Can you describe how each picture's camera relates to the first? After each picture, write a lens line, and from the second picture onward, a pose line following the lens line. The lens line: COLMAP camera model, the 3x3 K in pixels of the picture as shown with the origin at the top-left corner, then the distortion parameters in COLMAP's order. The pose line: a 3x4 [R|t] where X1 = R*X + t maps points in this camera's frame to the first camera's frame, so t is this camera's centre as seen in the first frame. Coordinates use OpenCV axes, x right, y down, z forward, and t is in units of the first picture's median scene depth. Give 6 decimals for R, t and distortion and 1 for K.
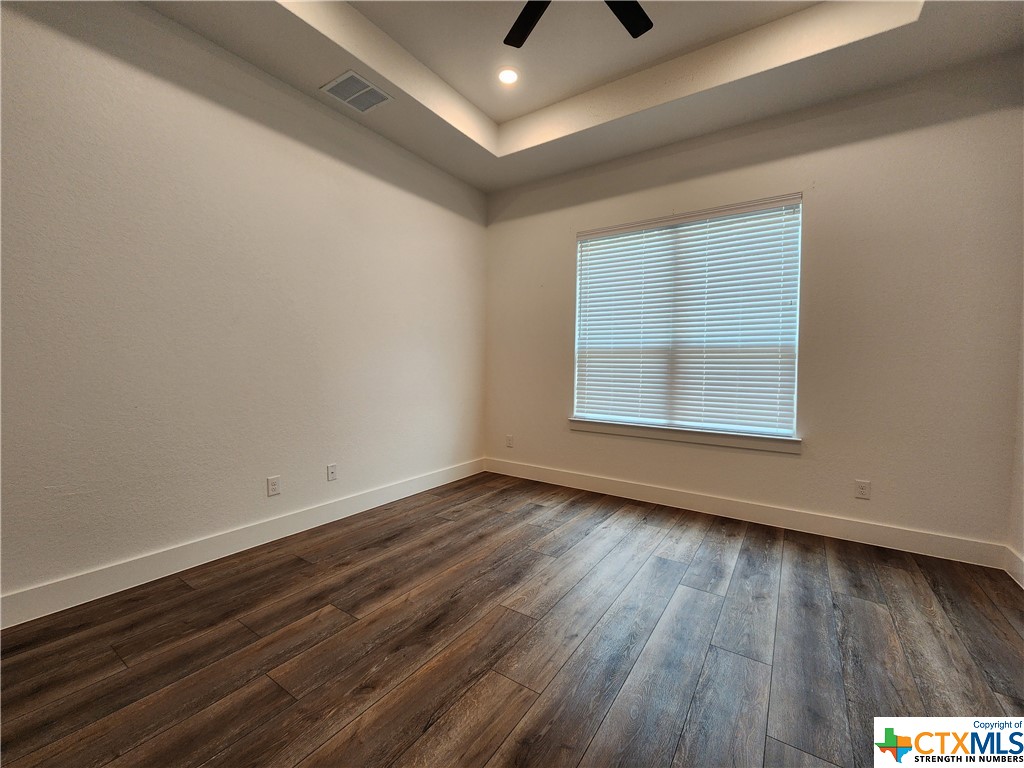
lens RADIAL K [[417.1, 0, 520.7], [0, 417.1, 378.0], [0, 0, 1]] dist [0.007253, -0.004405]
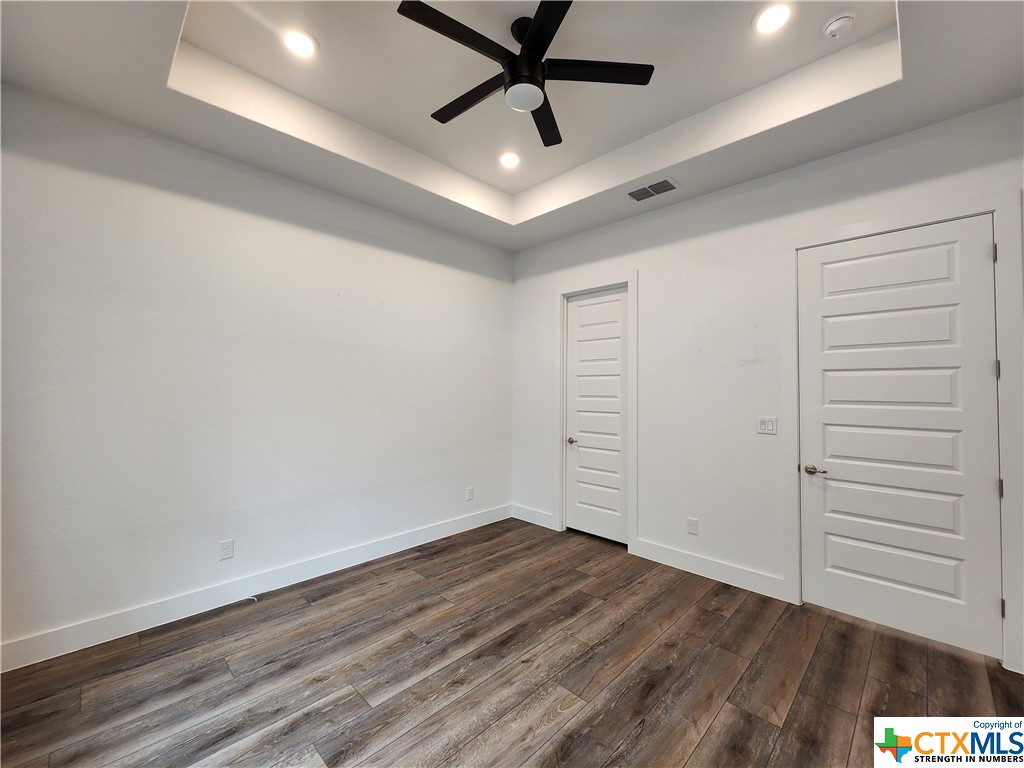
lens RADIAL K [[417.1, 0, 520.7], [0, 417.1, 378.0], [0, 0, 1]] dist [0.007253, -0.004405]
pose [[-0.983097, -0.012136, 0.182681, -0.048047], [-0.010556, 0.999898, 0.009618, -0.148101], [-0.182779, 0.007527, -0.983125, 1.434044]]
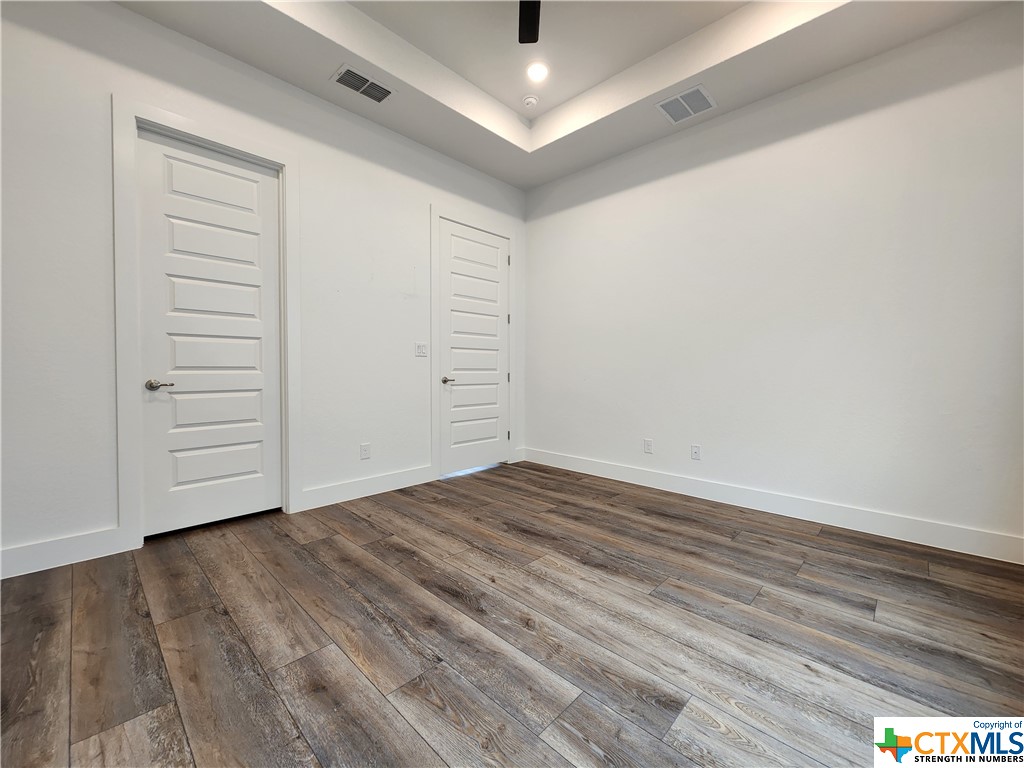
lens RADIAL K [[417.1, 0, 520.7], [0, 417.1, 378.0], [0, 0, 1]] dist [0.007253, -0.004405]
pose [[-0.169471, 0.009717, -0.985487, 0.790444], [-0.038740, 0.999113, 0.016514, 0.034348], [0.984774, 0.040976, -0.168944, 0.806940]]
